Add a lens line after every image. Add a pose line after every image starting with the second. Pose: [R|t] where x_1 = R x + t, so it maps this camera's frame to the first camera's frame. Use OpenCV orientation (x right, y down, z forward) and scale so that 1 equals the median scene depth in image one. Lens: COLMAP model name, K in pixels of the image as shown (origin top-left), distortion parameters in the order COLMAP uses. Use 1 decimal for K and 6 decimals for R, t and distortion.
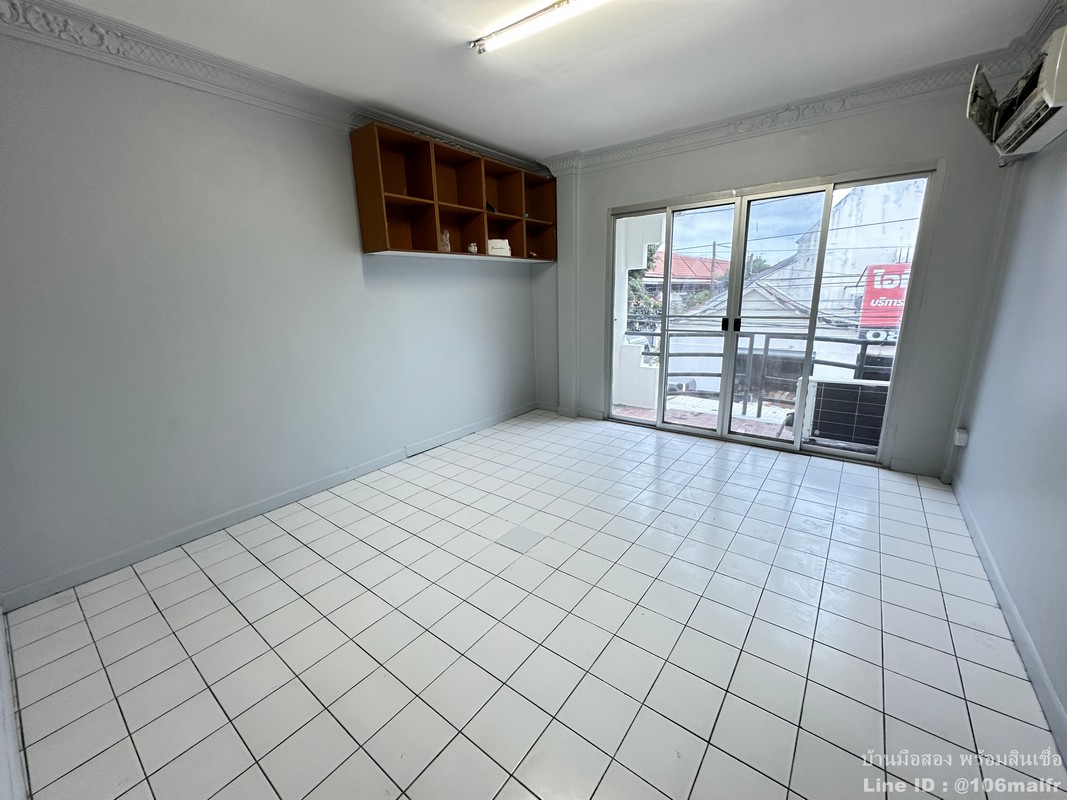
lens RADIAL K [[427.7, 0, 533.5], [0, 427.7, 400.0], [0, 0, 1]] dist [-0.000908, 0.000725]
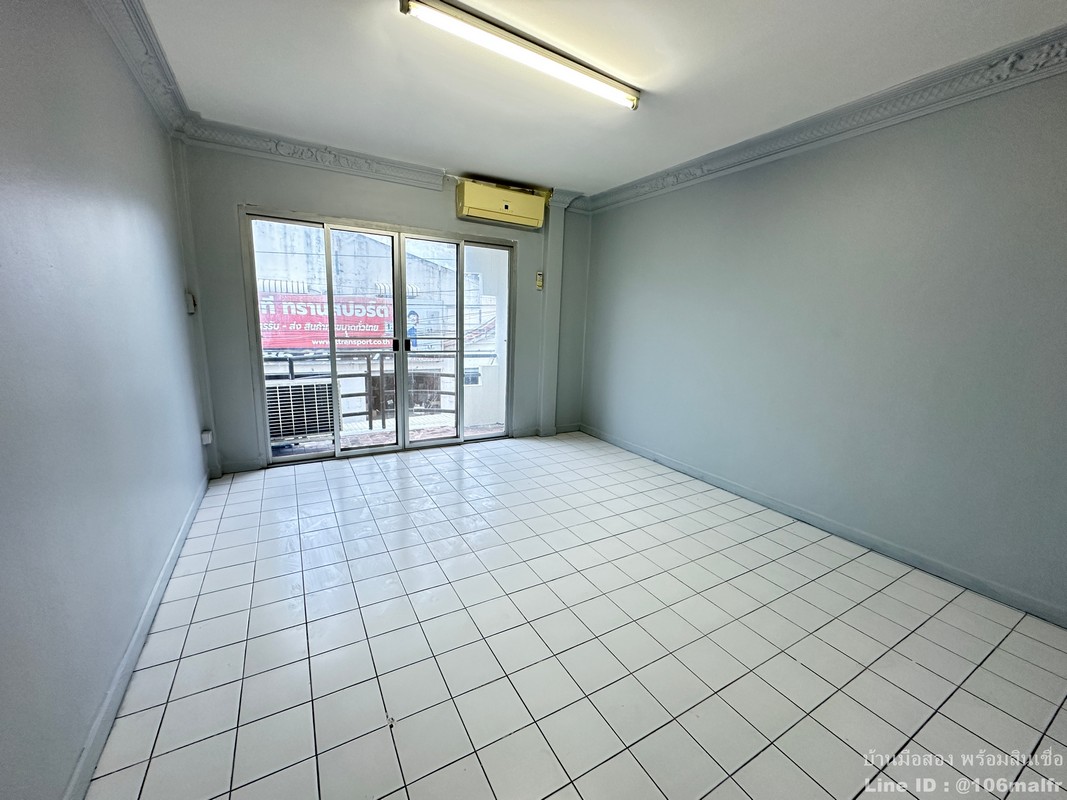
lens RADIAL K [[427.7, 0, 533.5], [0, 427.7, 400.0], [0, 0, 1]] dist [-0.000908, 0.000725]
pose [[0.385189, -0.138198, 0.912431, -0.393572], [0.175762, 0.981611, 0.074477, -0.055622], [-0.905945, 0.131683, 0.402396, 0.246488]]
